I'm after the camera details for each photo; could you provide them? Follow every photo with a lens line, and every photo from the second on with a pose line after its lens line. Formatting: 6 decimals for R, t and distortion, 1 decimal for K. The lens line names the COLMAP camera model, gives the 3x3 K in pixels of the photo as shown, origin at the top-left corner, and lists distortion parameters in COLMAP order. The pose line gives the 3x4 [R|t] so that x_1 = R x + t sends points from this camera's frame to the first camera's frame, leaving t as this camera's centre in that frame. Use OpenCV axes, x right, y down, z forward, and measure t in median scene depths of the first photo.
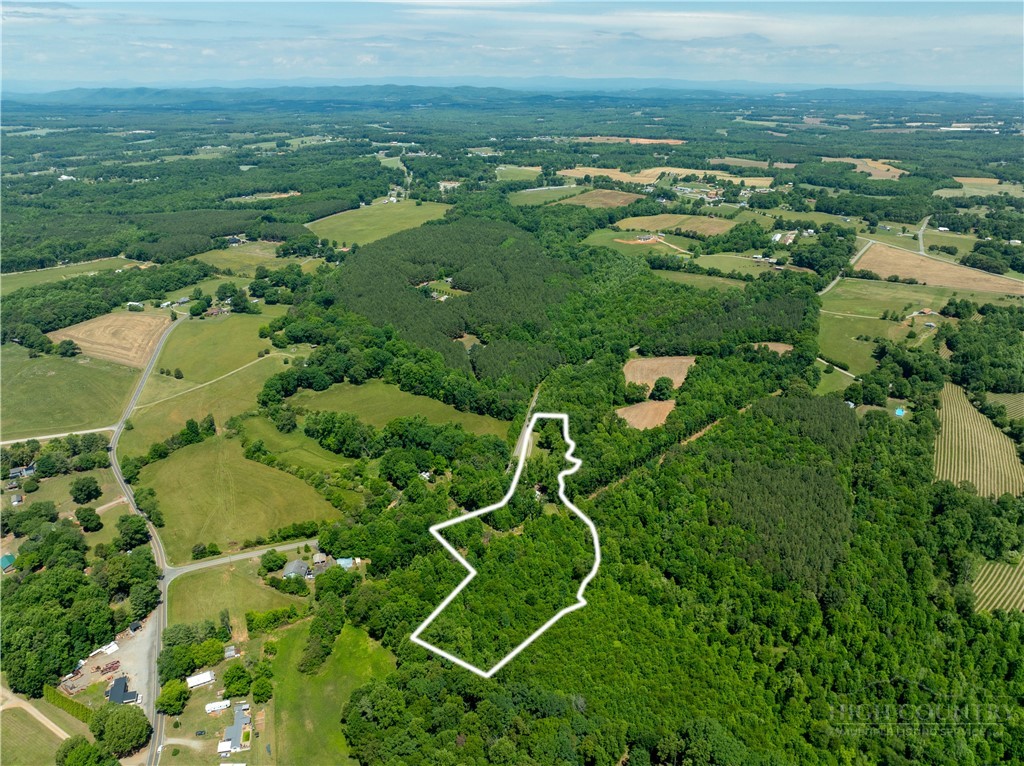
lens RADIAL K [[732.3, 0, 512.0], [0, 732.3, 383.0], [0, 0, 1]] dist [-0.045359, 0.010620]
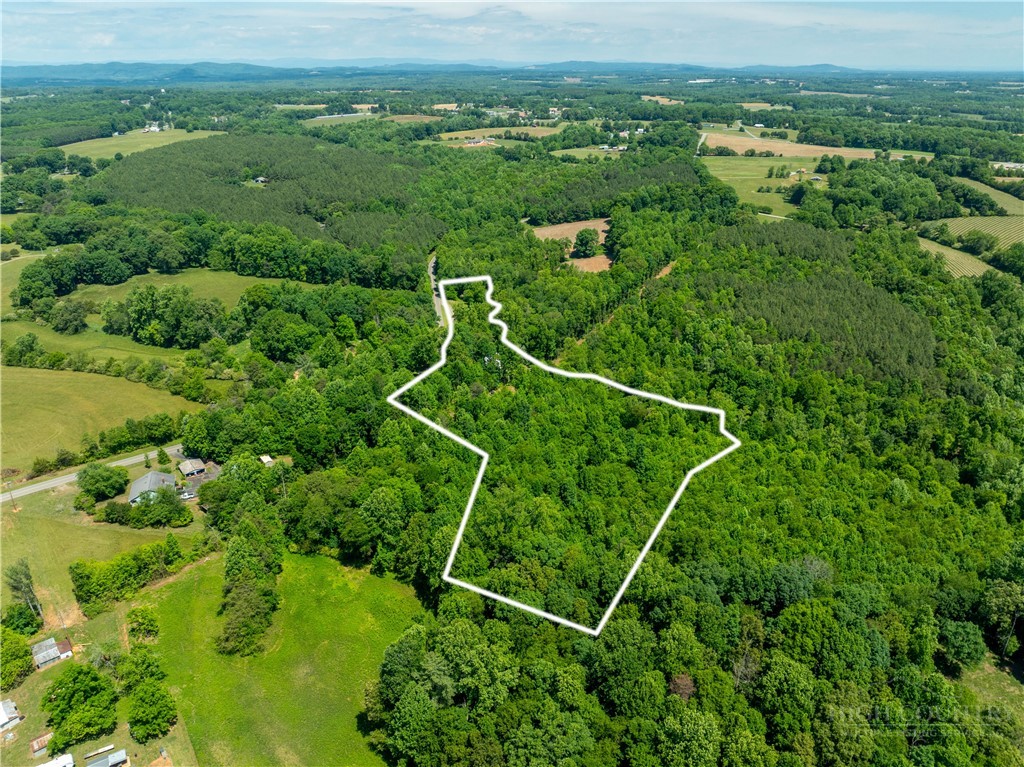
lens RADIAL K [[732.3, 0, 512.0], [0, 732.3, 383.5], [0, 0, 1]] dist [-0.045359, 0.010620]
pose [[0.948987, -0.132607, 0.286076, -0.179228], [0.128570, 0.991153, 0.032940, 0.185897], [-0.287914, 0.005521, 0.957640, 0.399370]]
